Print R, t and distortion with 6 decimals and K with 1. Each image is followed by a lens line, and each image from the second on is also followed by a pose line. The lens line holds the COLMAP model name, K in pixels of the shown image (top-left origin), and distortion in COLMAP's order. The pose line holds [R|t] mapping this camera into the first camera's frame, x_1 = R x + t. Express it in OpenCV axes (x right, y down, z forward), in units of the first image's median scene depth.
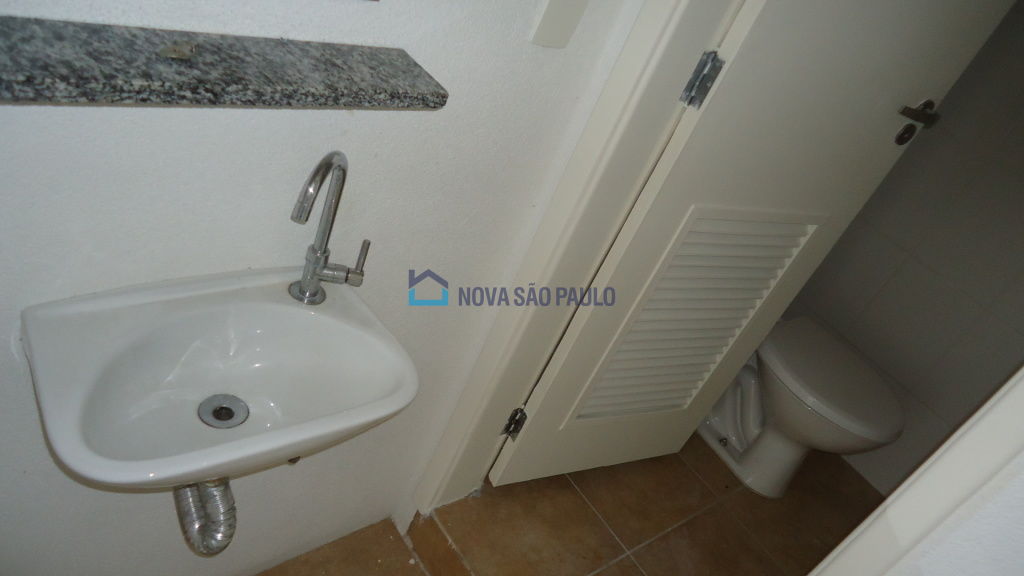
lens RADIAL K [[780.8, 0, 508.4], [0, 780.8, 287.8], [0, 0, 1]] dist [0.008140, -0.003663]
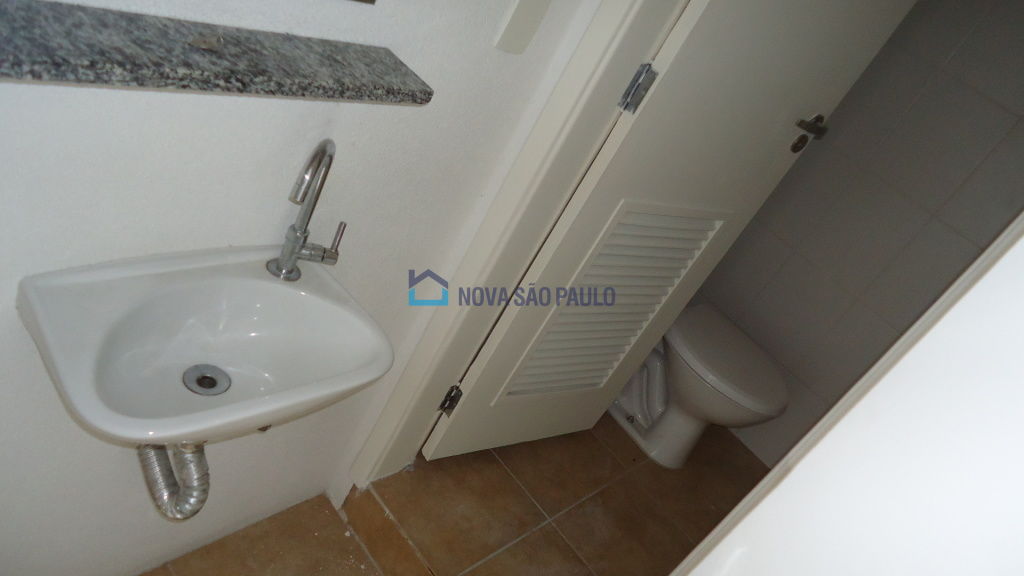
lens RADIAL K [[780.8, 0, 515.4], [0, 780.8, 288.6], [0, 0, 1]] dist [0.008140, -0.003663]
pose [[0.988439, 0.013523, 0.151013, -0.103416], [-0.015014, 0.999849, 0.008739, 0.017008], [-0.150872, -0.010906, 0.988493, -0.099319]]
